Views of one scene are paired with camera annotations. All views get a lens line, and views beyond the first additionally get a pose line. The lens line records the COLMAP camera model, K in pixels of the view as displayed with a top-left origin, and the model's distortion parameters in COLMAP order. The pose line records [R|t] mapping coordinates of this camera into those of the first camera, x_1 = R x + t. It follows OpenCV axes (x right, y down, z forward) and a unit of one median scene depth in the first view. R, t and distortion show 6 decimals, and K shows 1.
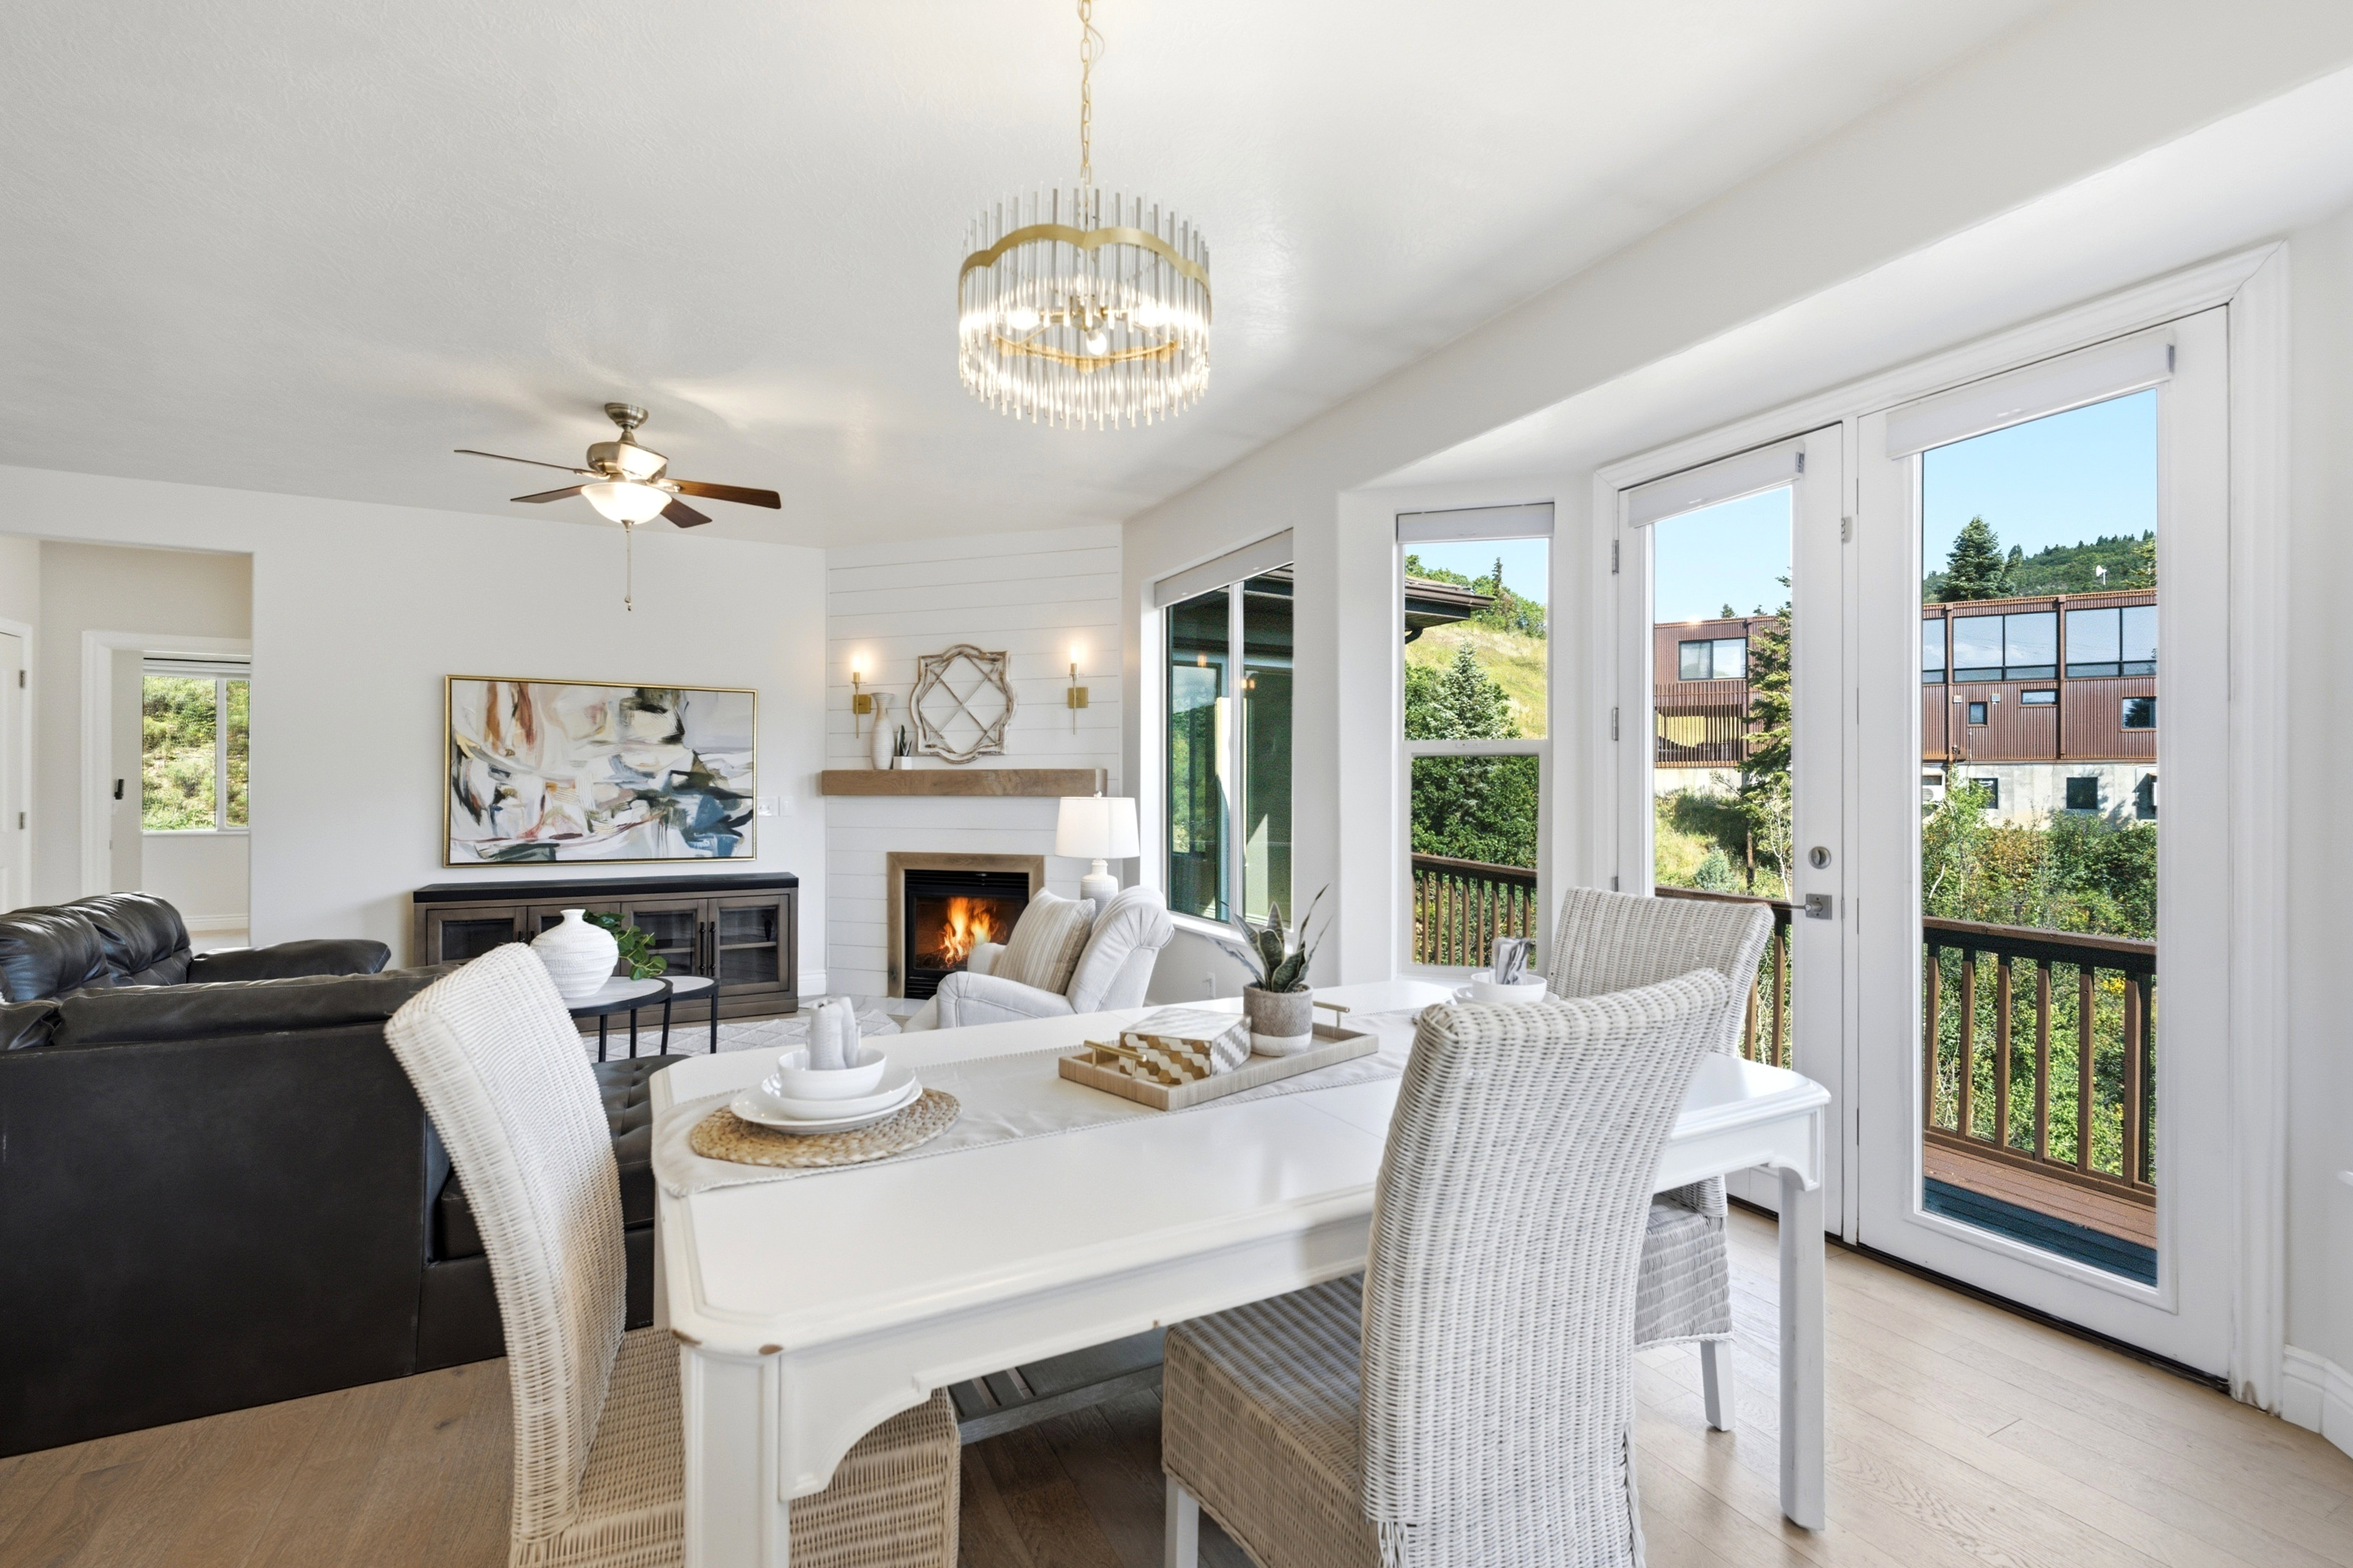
lens RADIAL K [[1029.1, 0, 1183.3], [0, 1029.1, 788.1], [0, 0, 1]] dist [0.003925, -0.000298]
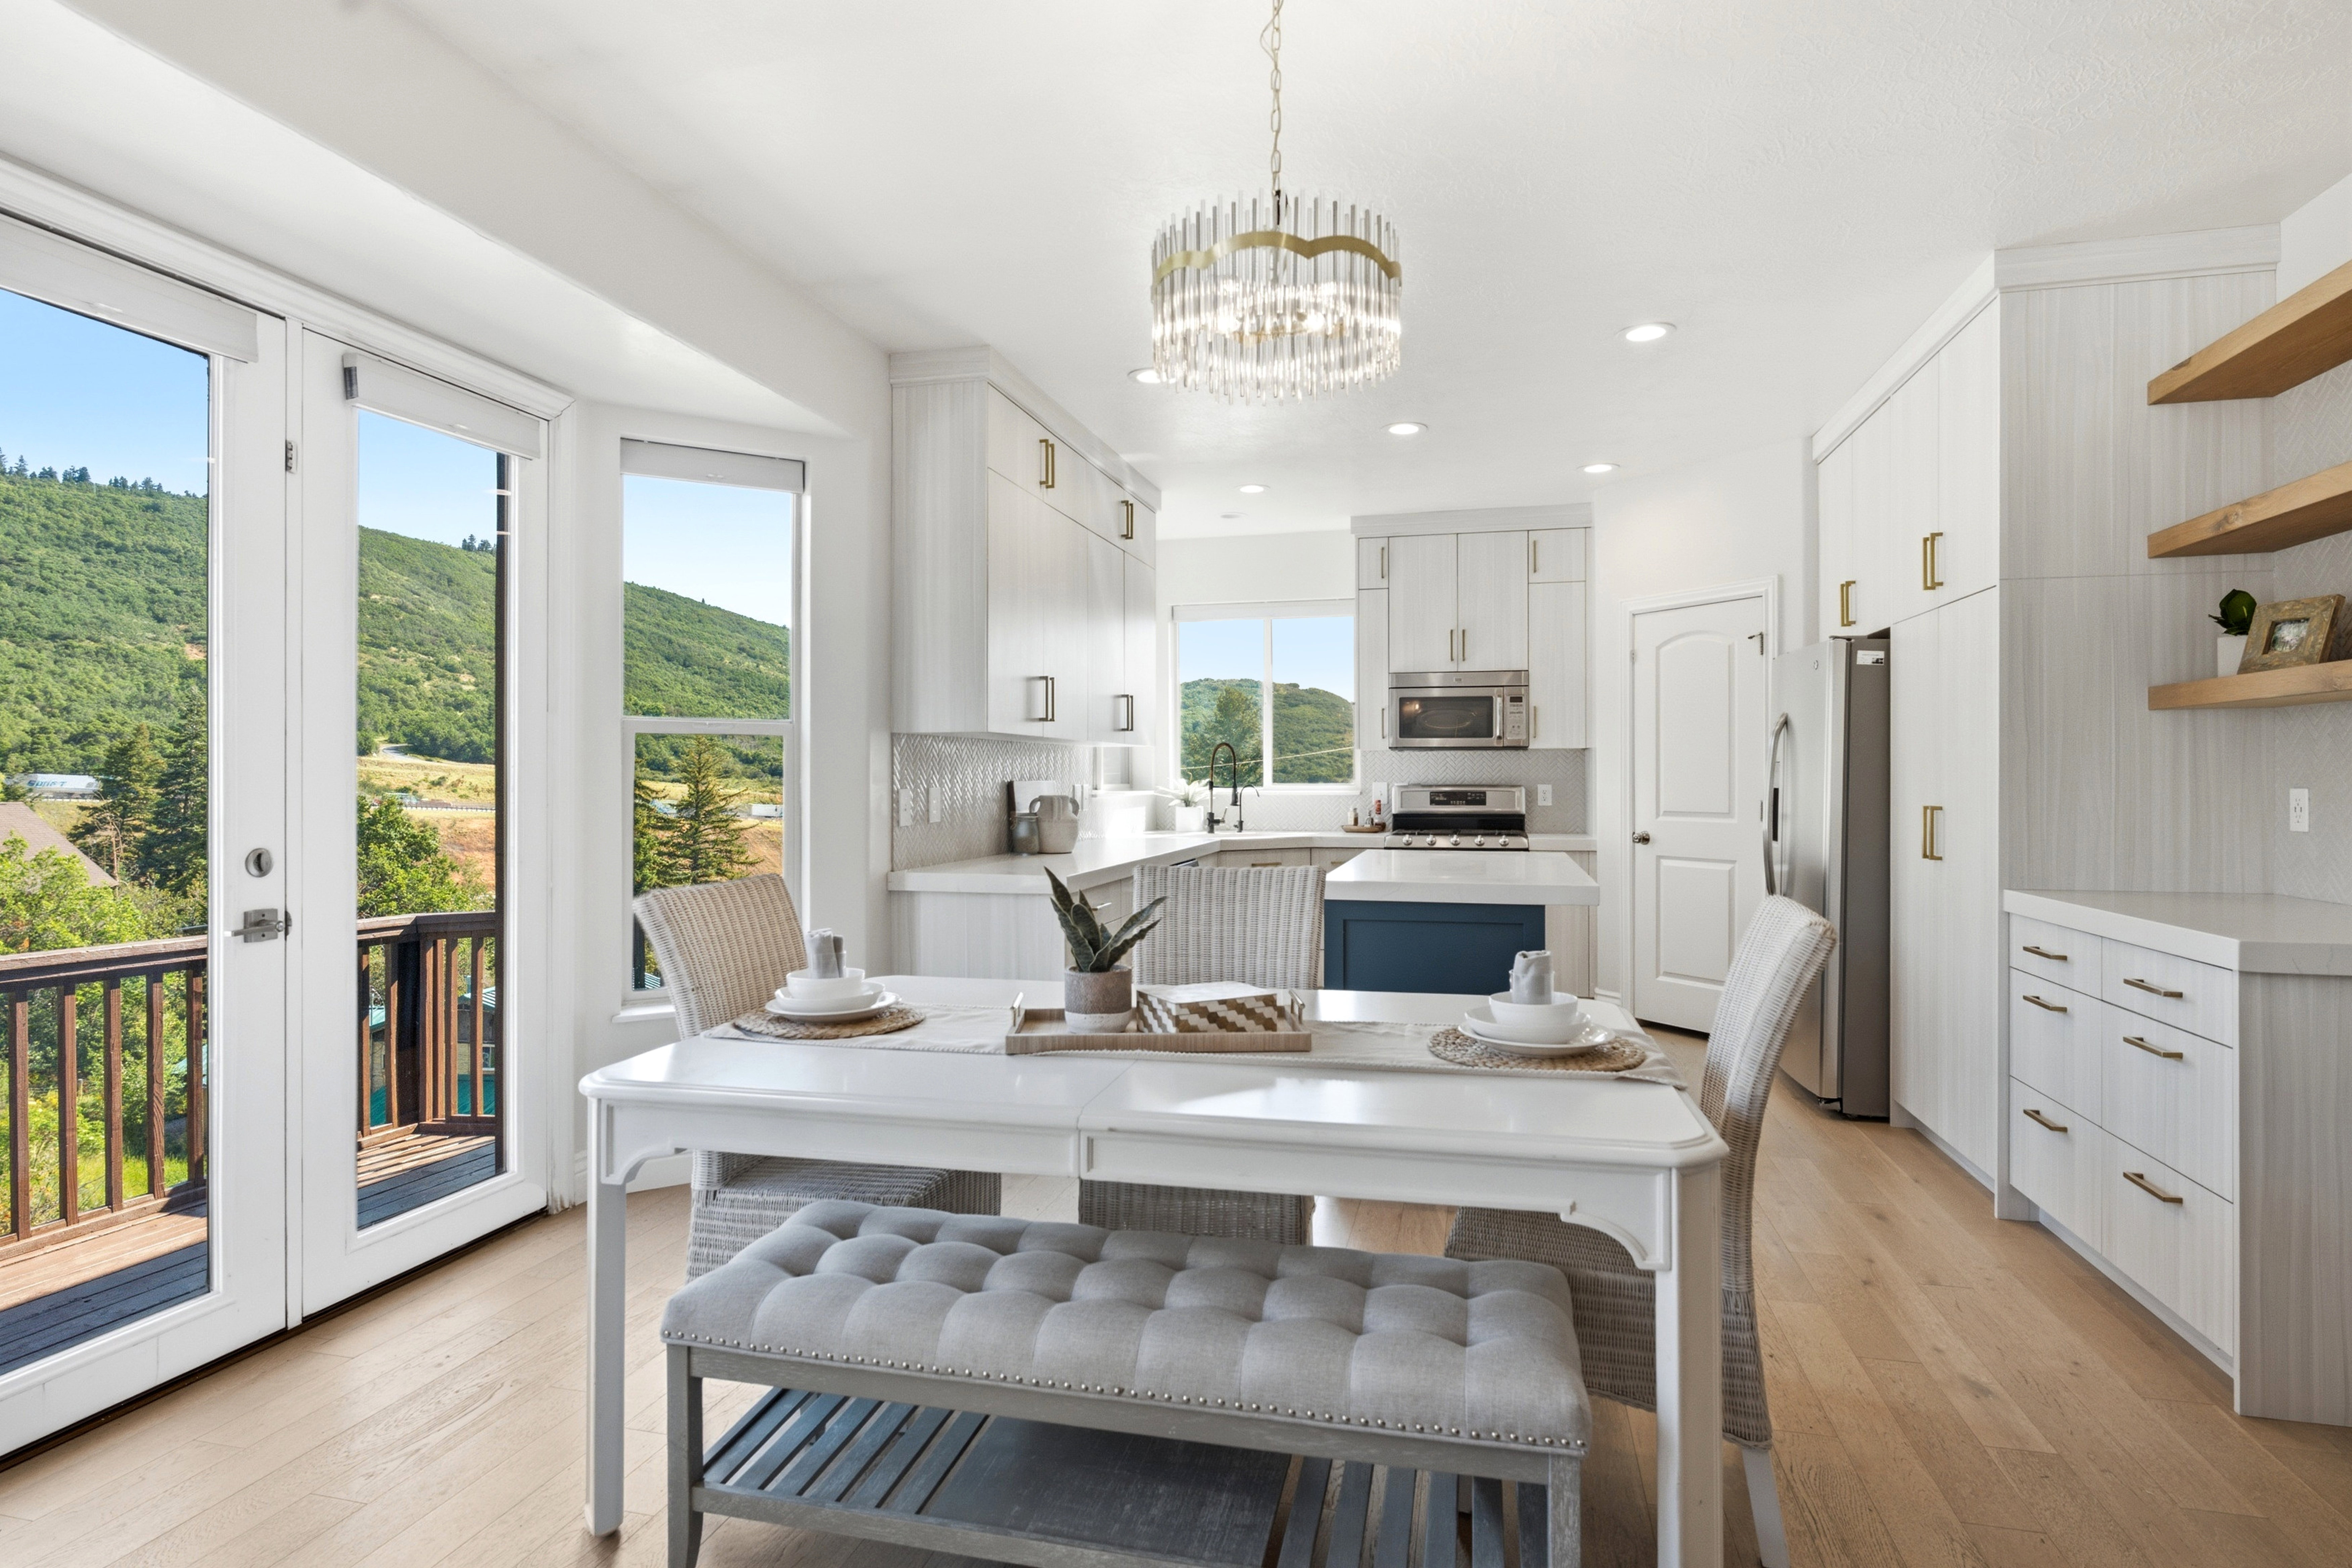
lens RADIAL K [[1210.9, 0, 1183.4], [0, 1210.9, 777.0], [0, 0, 1]] dist [-0.002520, -0.000589]
pose [[-0.748505, -0.000400, 0.663129, -0.253050], [-0.001905, 0.999997, -0.001547, 0.001195], [-0.663126, -0.002421, -0.748504, 0.604612]]
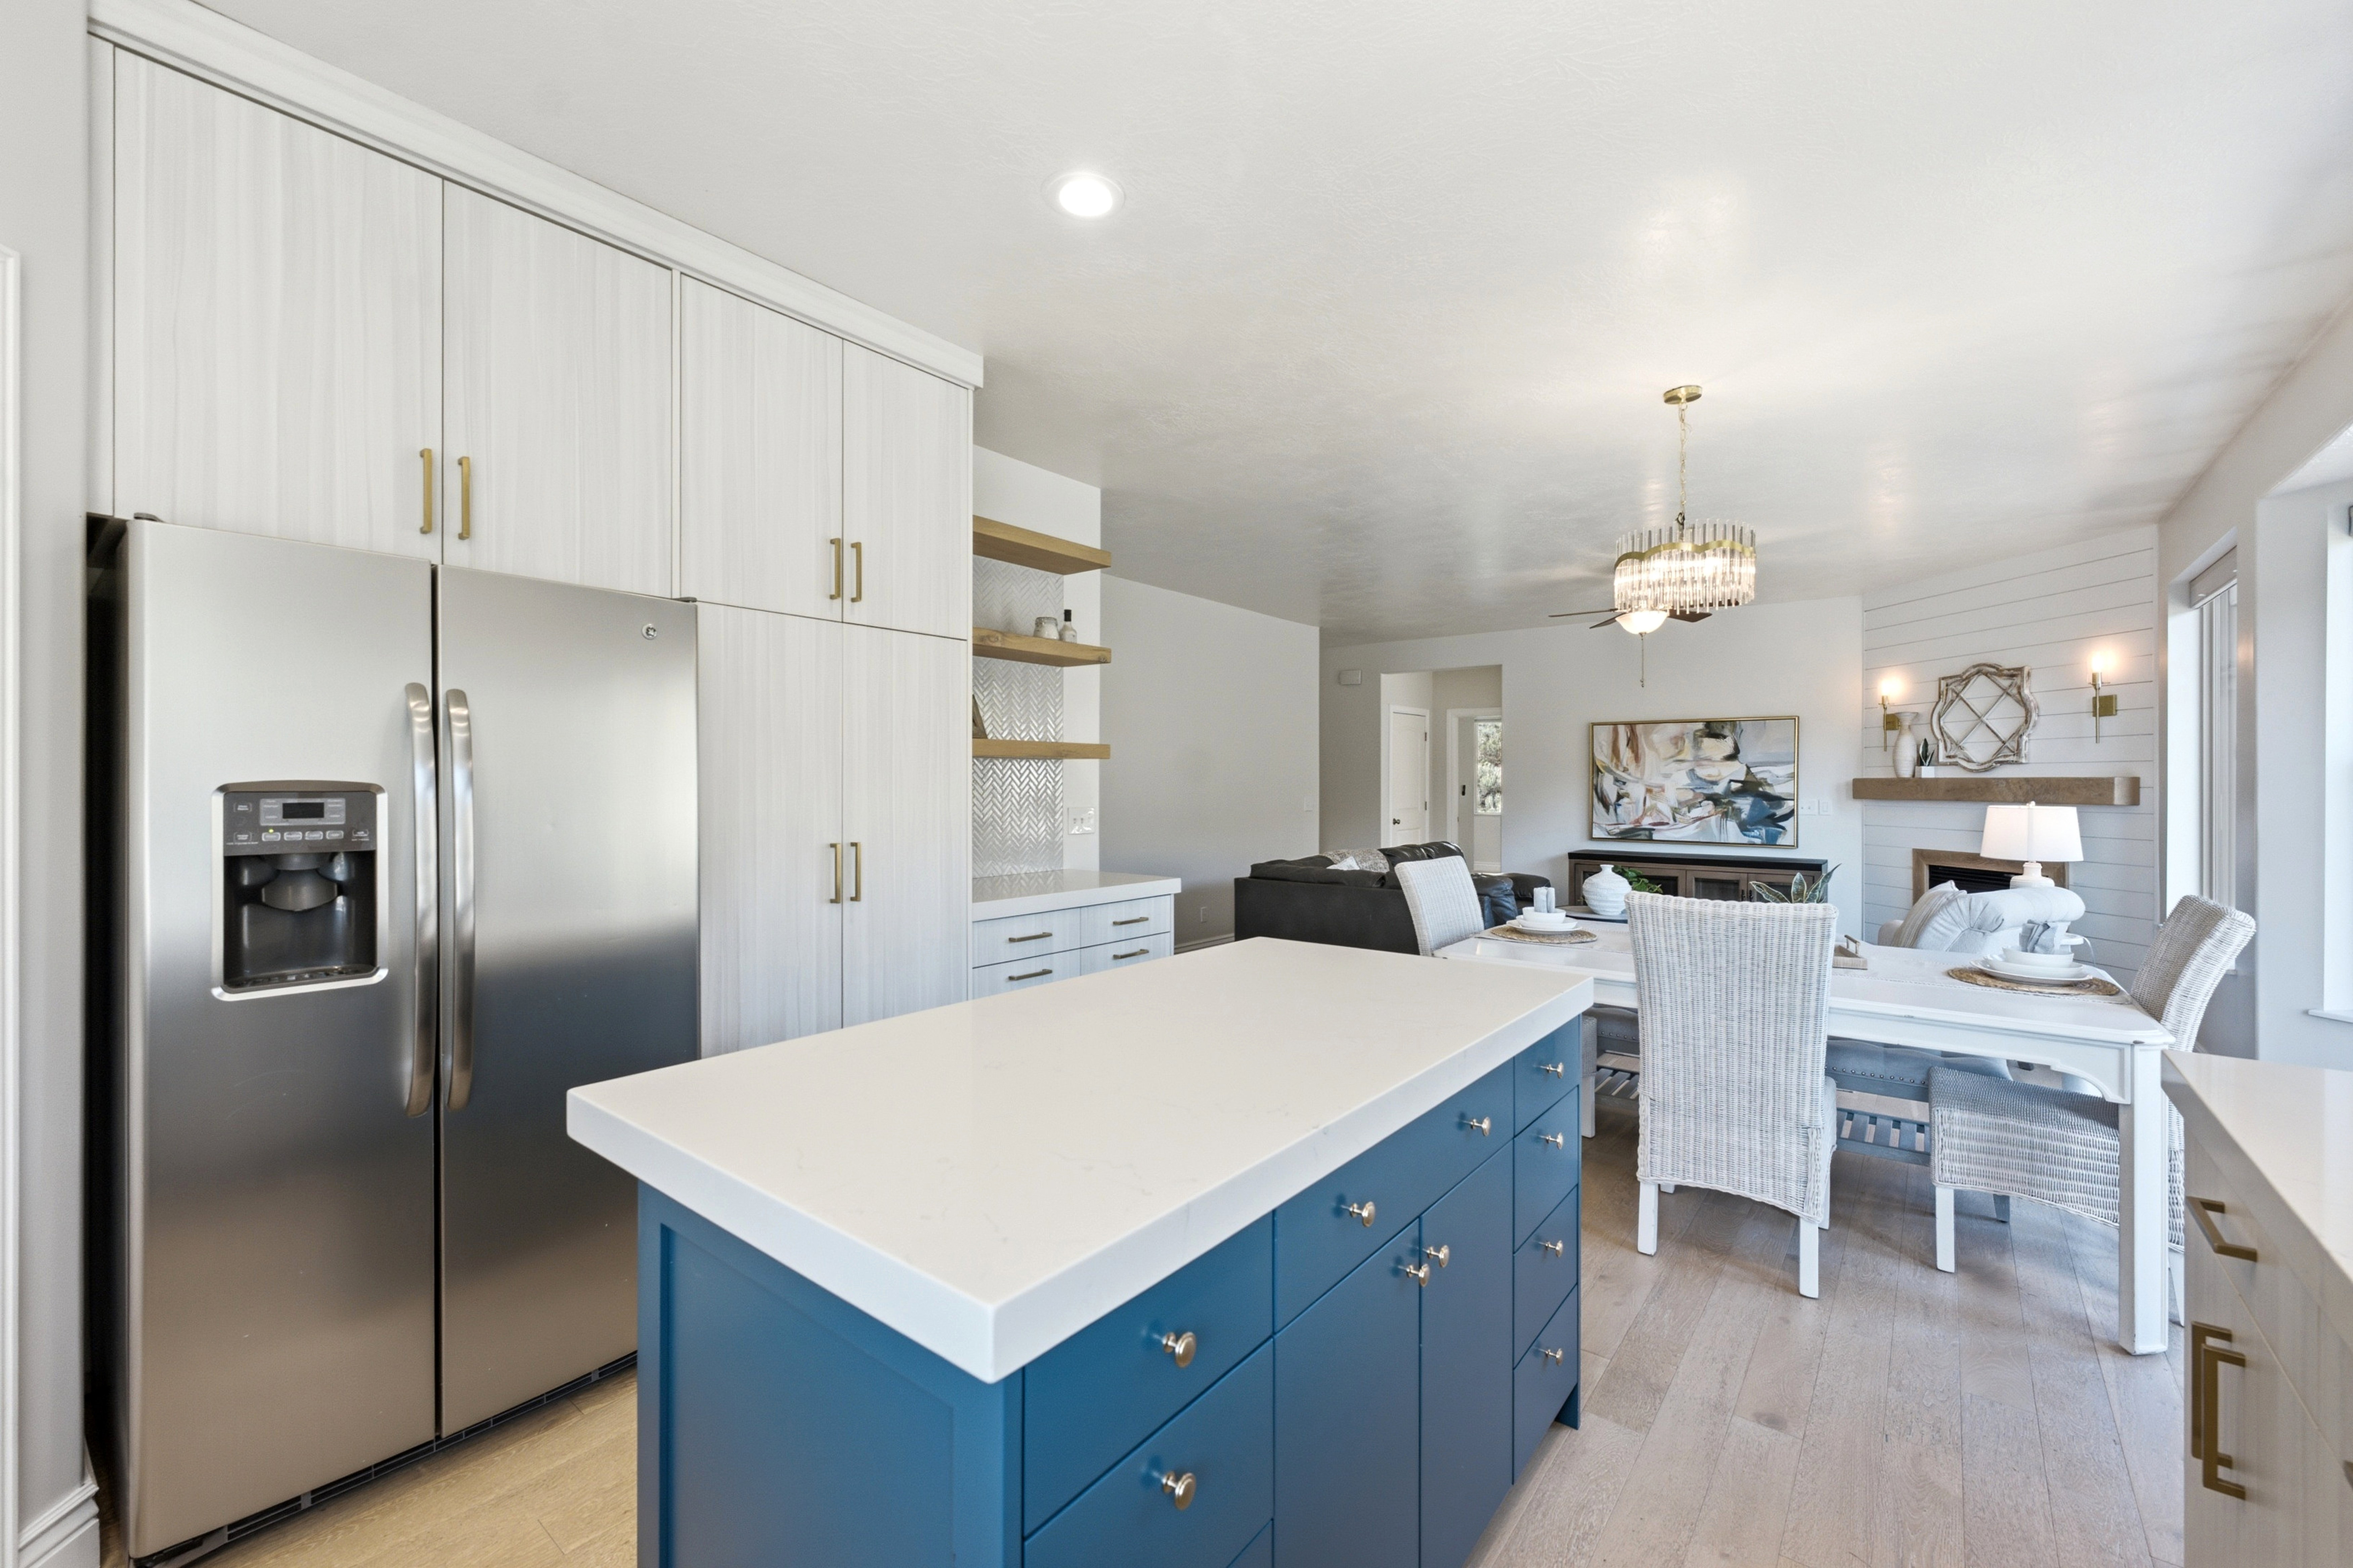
lens RADIAL K [[960.5, 0, 1184.1], [0, 960.5, 784.2], [0, 0, 1]] dist [0.002369, -0.000511]
pose [[0.413477, 0.001282, -0.910514, 0.377469], [0.000918, 0.999998, 0.001825, -0.013949], [0.910514, -0.001590, 0.413475, -0.203032]]
